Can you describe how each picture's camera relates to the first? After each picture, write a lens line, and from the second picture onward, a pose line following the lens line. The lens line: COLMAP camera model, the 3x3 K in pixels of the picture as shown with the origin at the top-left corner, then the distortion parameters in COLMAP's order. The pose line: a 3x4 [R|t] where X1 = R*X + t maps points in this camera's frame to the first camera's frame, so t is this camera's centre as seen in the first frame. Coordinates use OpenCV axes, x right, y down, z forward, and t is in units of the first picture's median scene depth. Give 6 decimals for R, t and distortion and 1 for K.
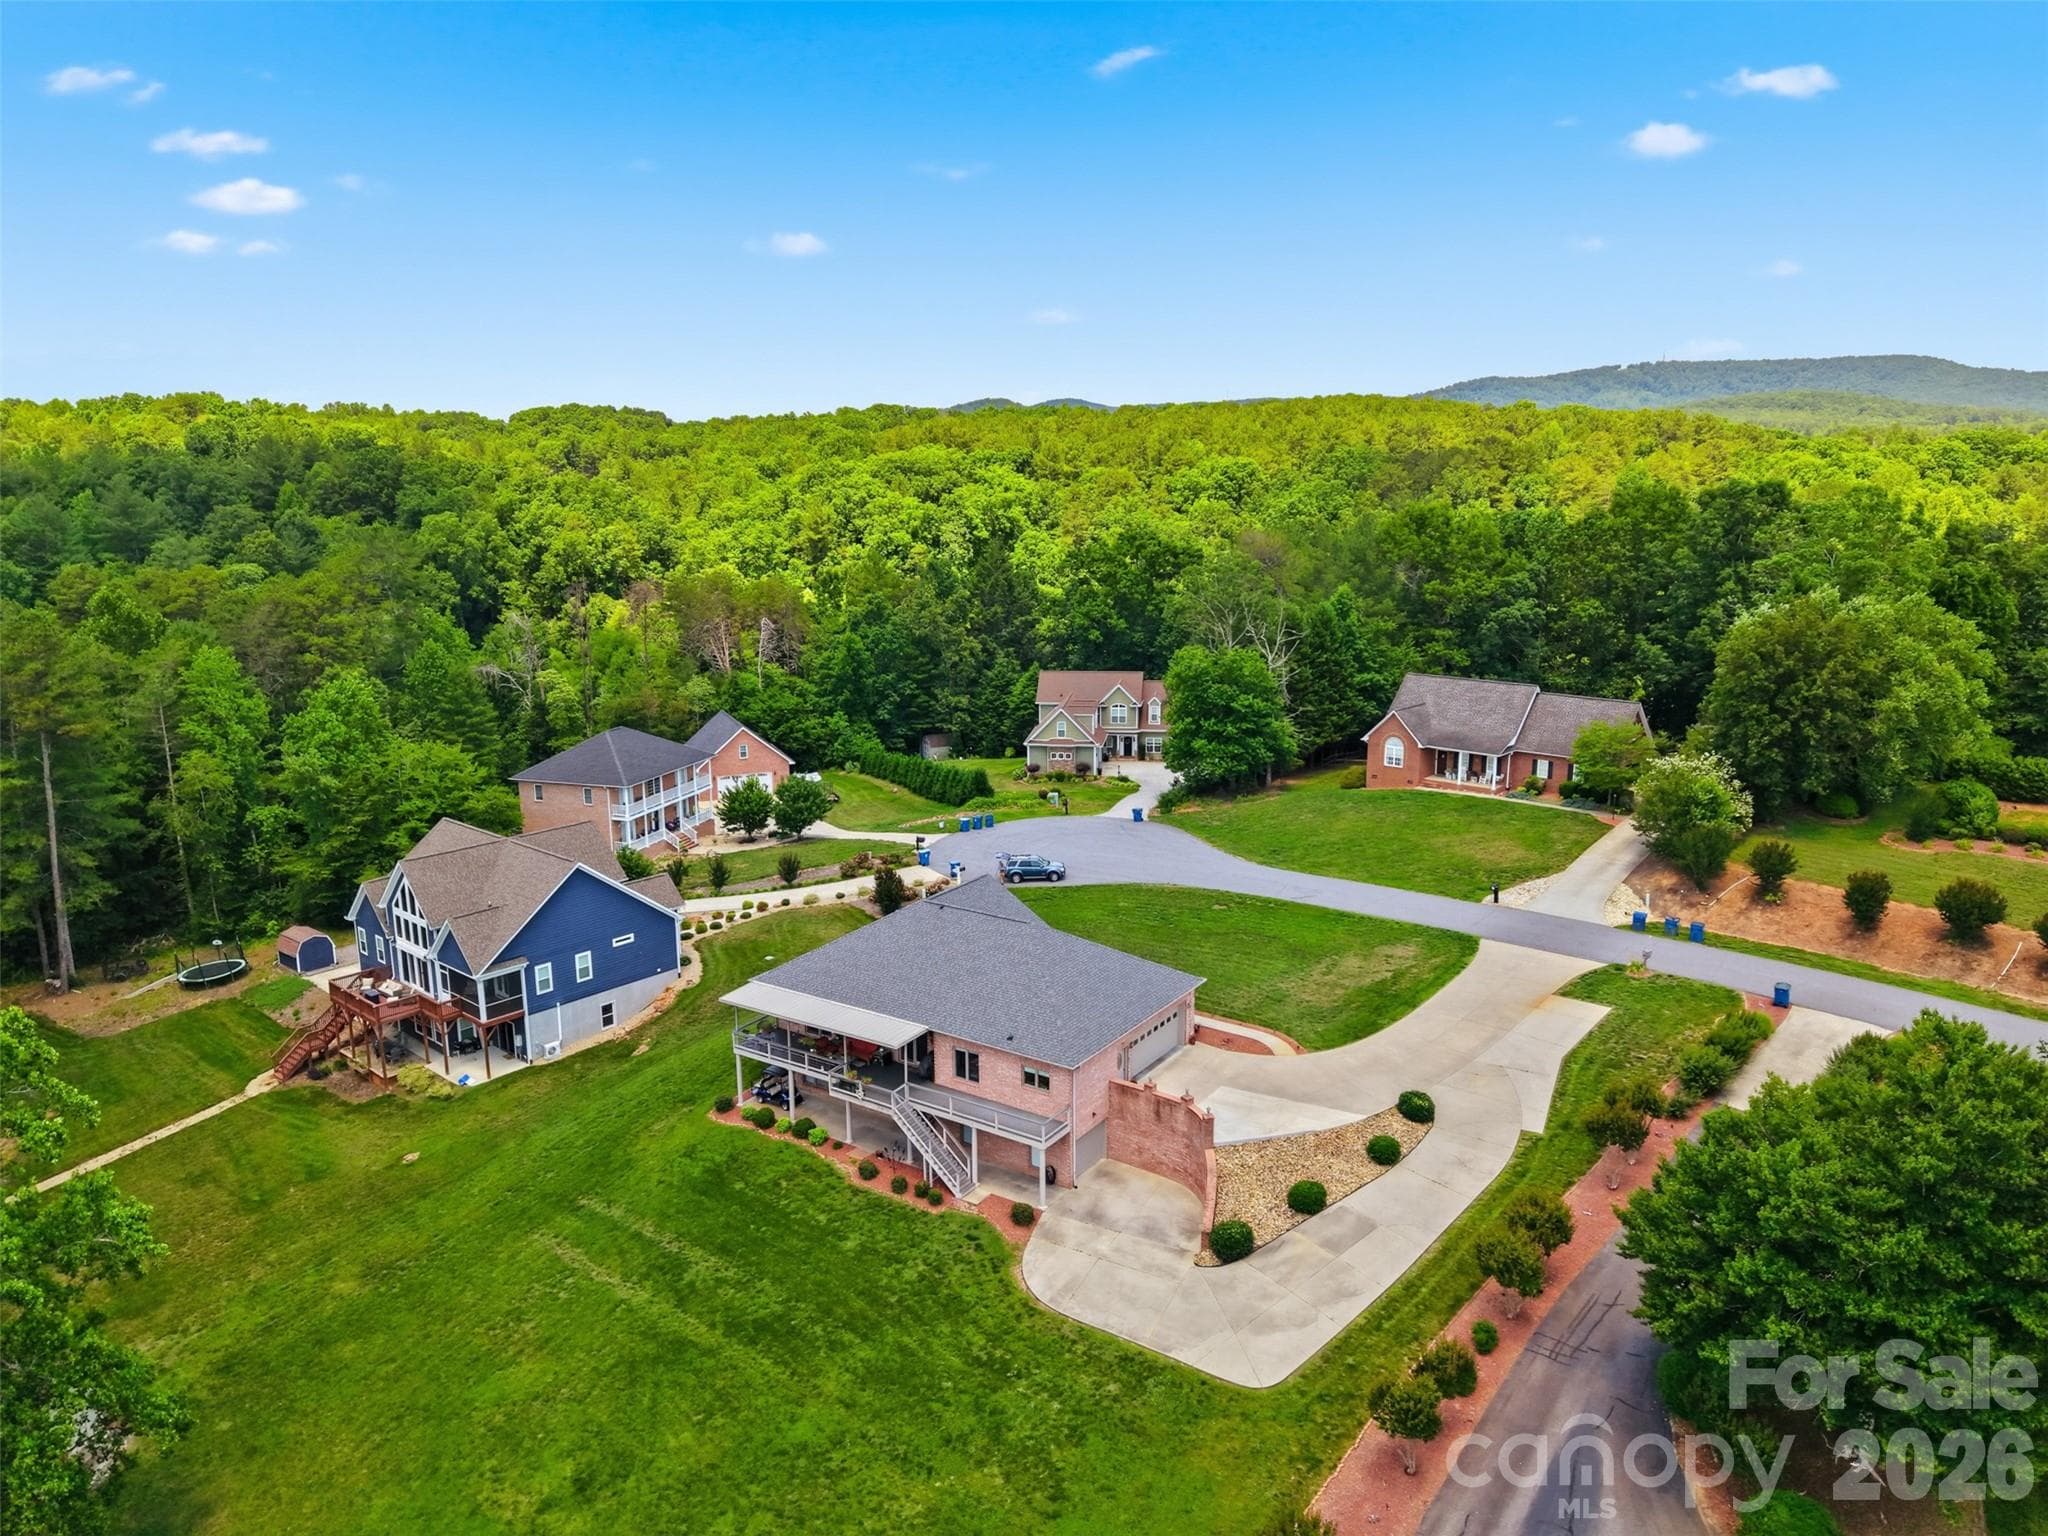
lens RADIAL K [[1388.7, 0, 1012.2], [0, 1388.7, 783.8], [0, 0, 1]] dist [0.060009, -0.071065]
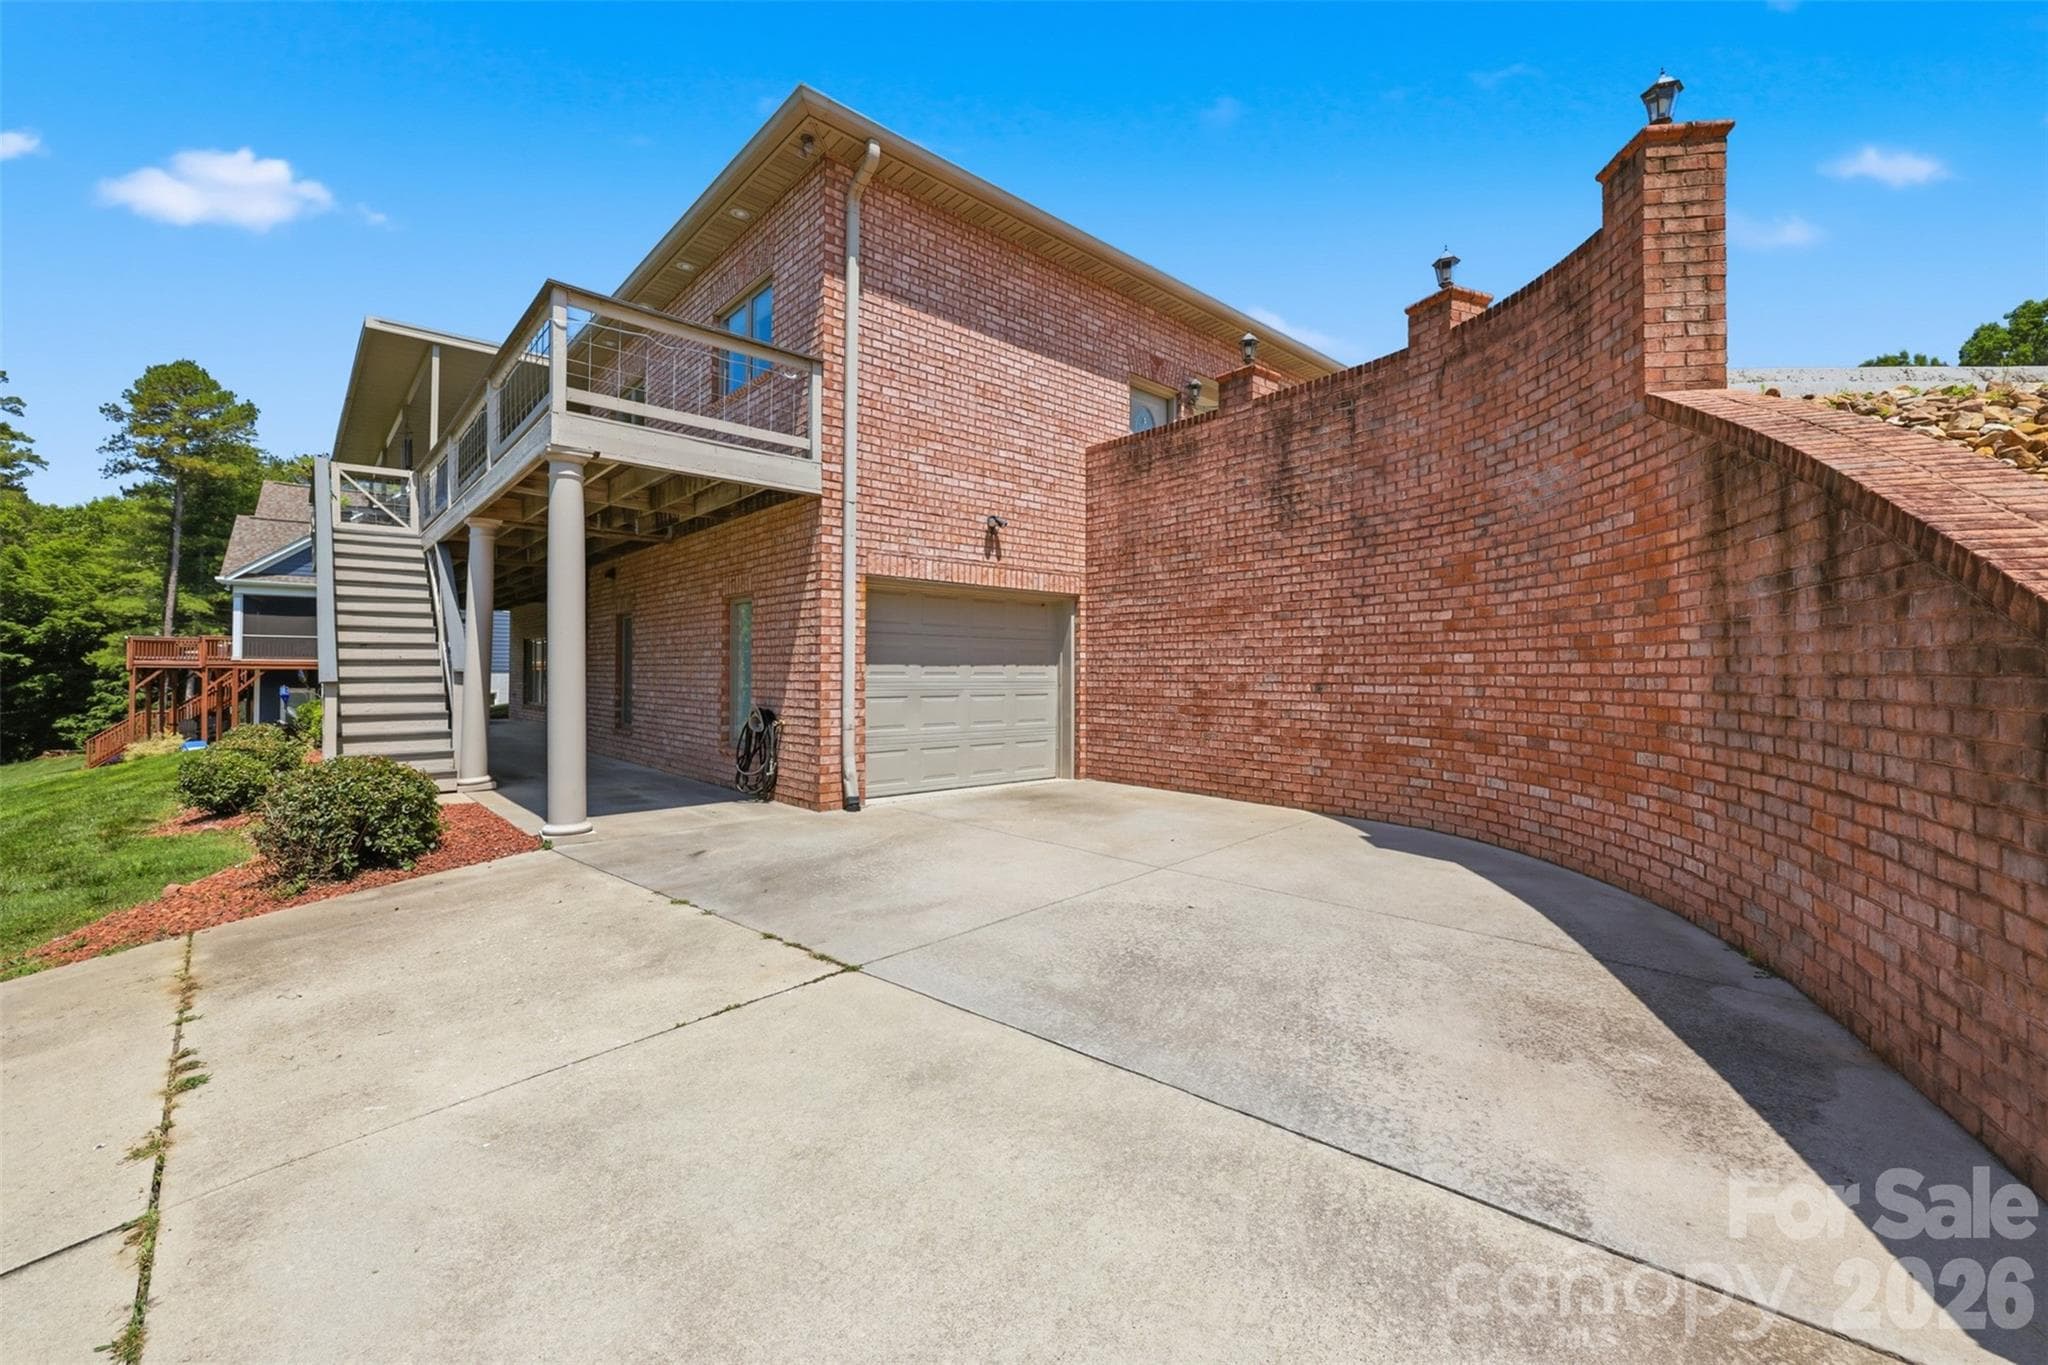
lens RADIAL K [[827.8, 0, 1018.9], [0, 827.8, 666.5], [0, 0, 1]] dist [0.000357, 0.000004]
pose [[0.970978, 0.009936, -0.238960, 0.086016], [-0.064518, 0.972977, -0.221703, 0.262723], [0.230300, 0.230686, 0.945381, 0.791137]]
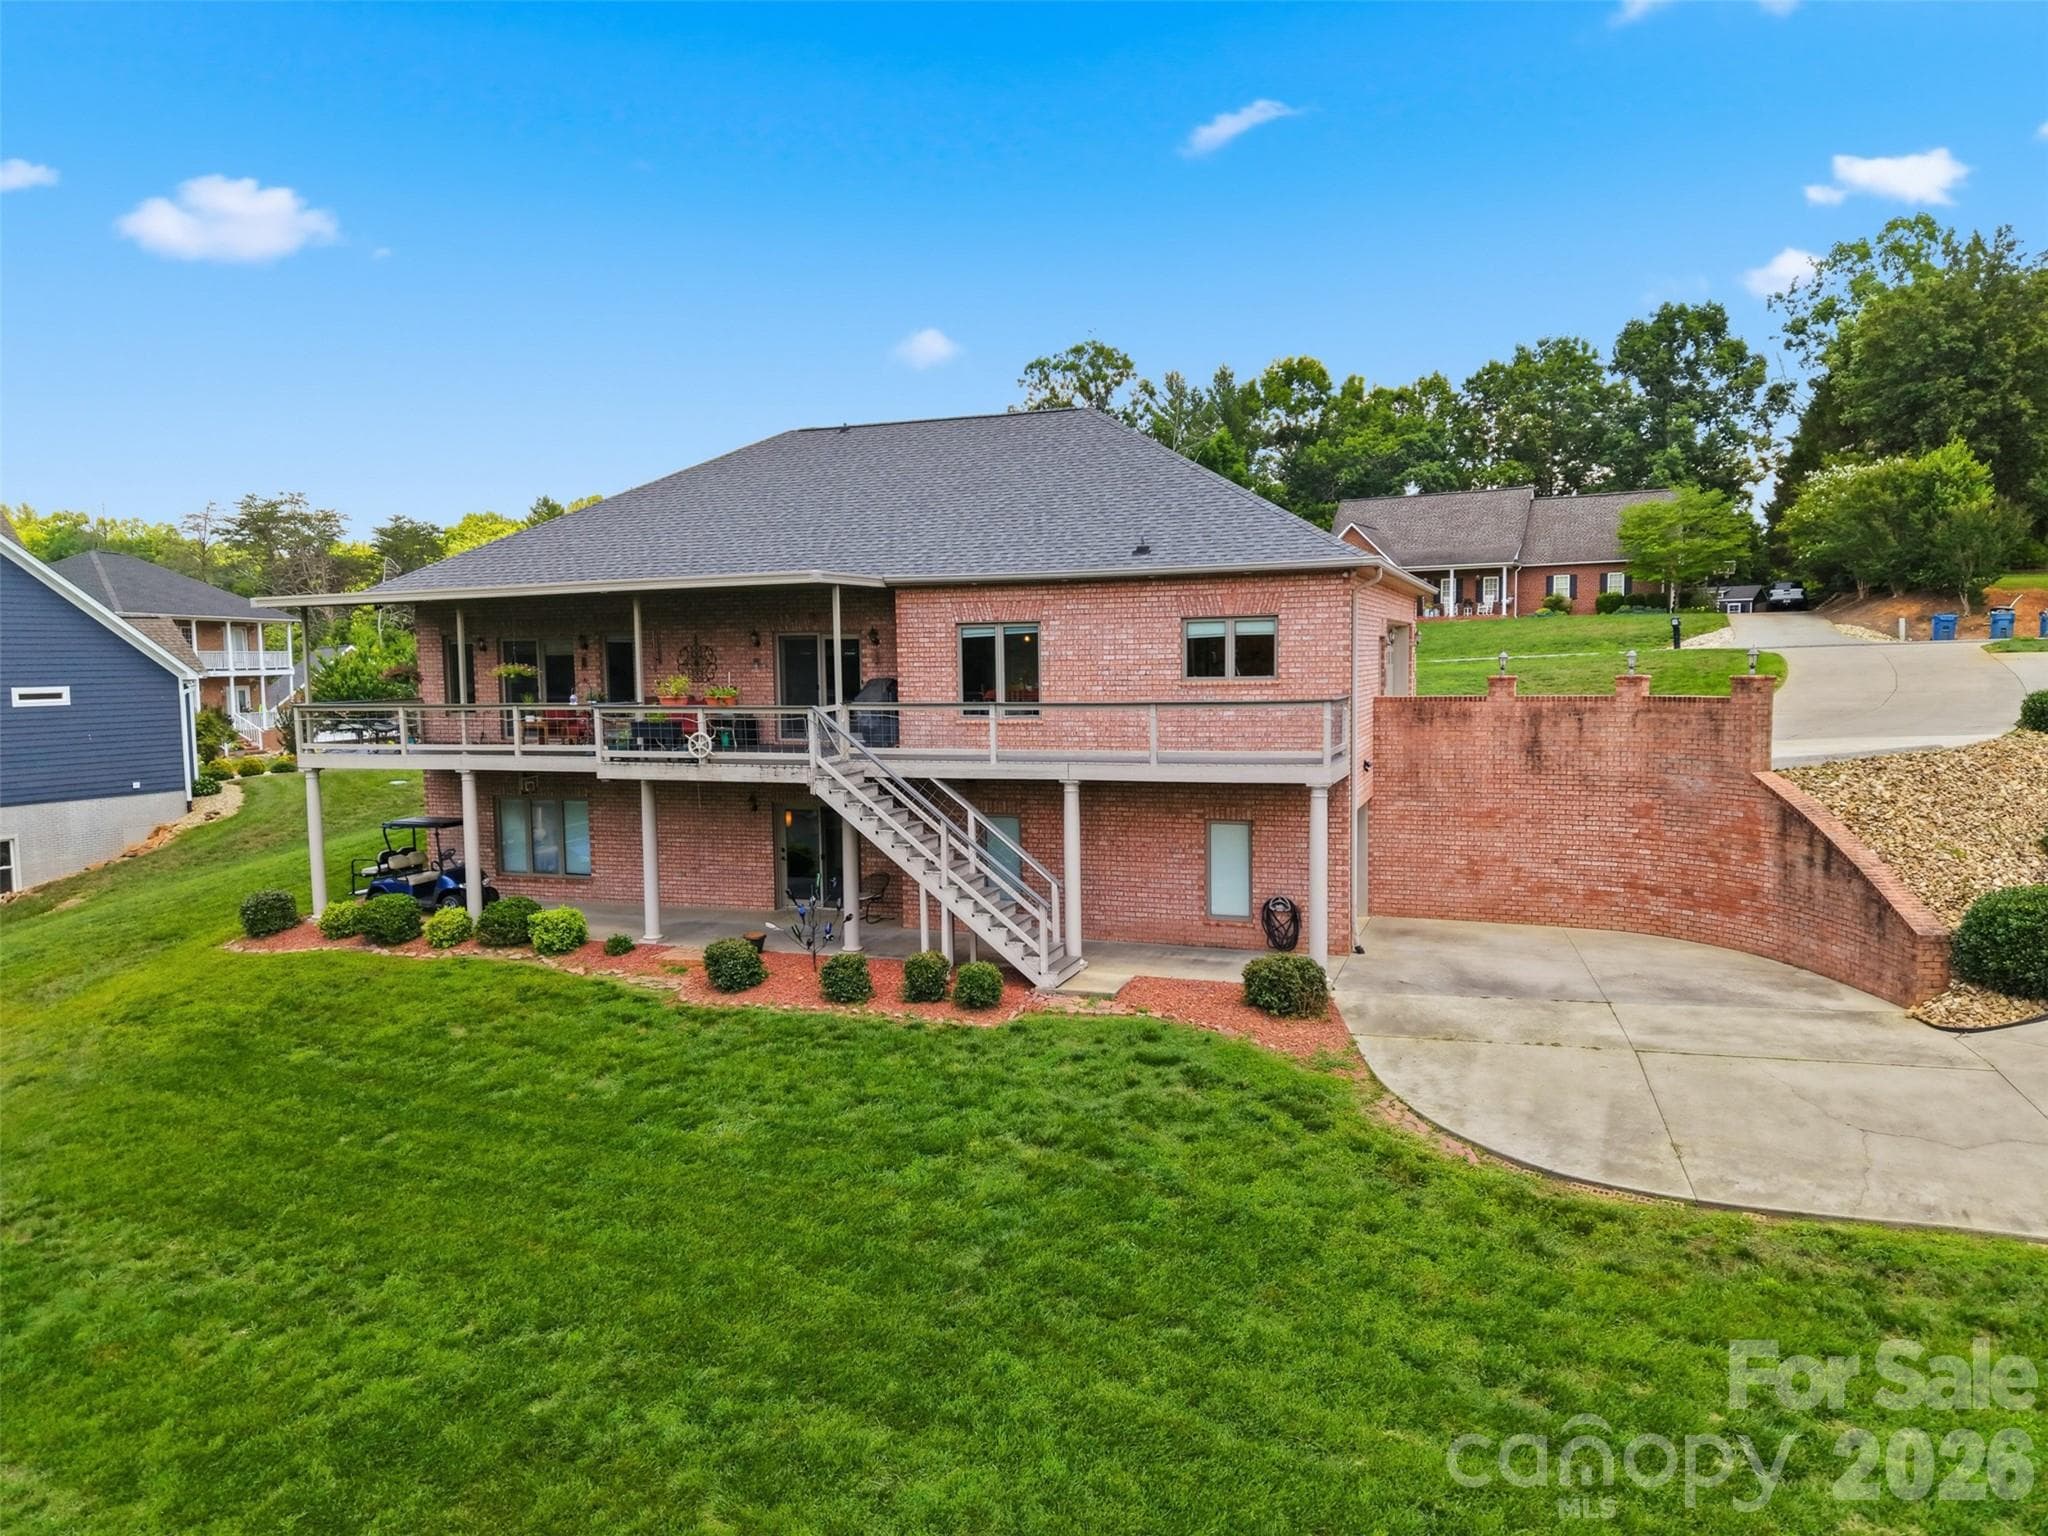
lens RADIAL K [[1388.7, 0, 1012.2], [0, 1388.7, 783.8], [0, 0, 1]] dist [0.060009, -0.071065]
pose [[0.970433, -0.029153, 0.239605, -0.107026], [0.061432, 0.989821, -0.128377, 0.256266], [-0.233423, 0.139300, 0.962346, 0.606646]]
